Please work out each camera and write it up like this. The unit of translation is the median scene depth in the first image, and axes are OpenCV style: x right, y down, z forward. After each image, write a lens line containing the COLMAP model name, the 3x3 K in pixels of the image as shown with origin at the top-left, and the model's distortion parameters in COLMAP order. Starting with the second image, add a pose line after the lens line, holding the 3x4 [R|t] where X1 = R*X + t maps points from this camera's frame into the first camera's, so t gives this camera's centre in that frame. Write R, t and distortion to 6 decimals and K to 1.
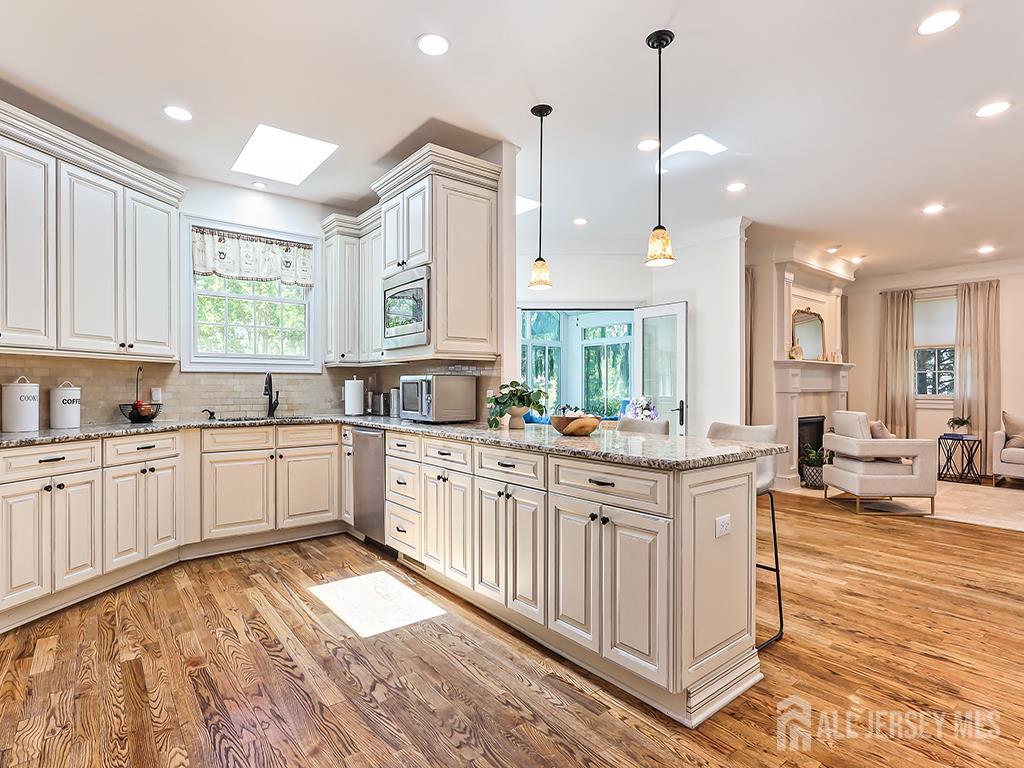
lens RADIAL K [[526.8, 0, 510.4], [0, 526.8, 385.1], [0, 0, 1]] dist [-0.005833, 0.003882]
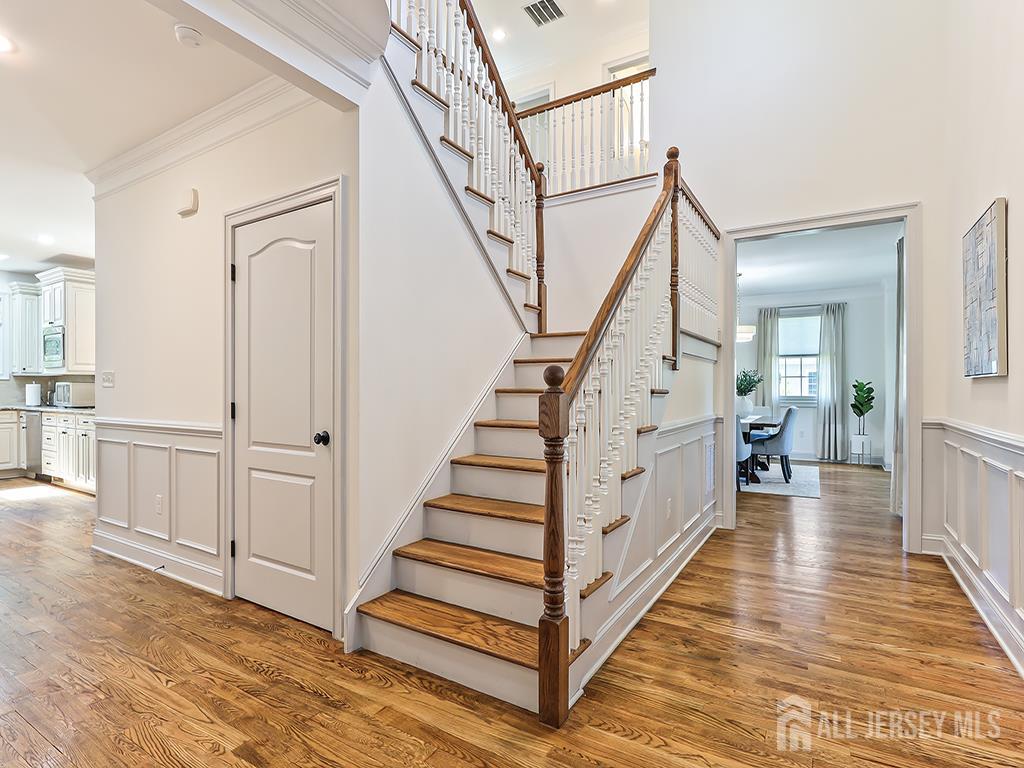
lens RADIAL K [[526.8, 0, 512.5], [0, 526.8, 385.4], [0, 0, 1]] dist [-0.005833, 0.003882]
pose [[0.943110, -0.003139, 0.332465, 0.605230], [0.001639, 0.999987, 0.004794, -0.011589], [-0.332476, -0.003977, 0.943103, -1.104290]]
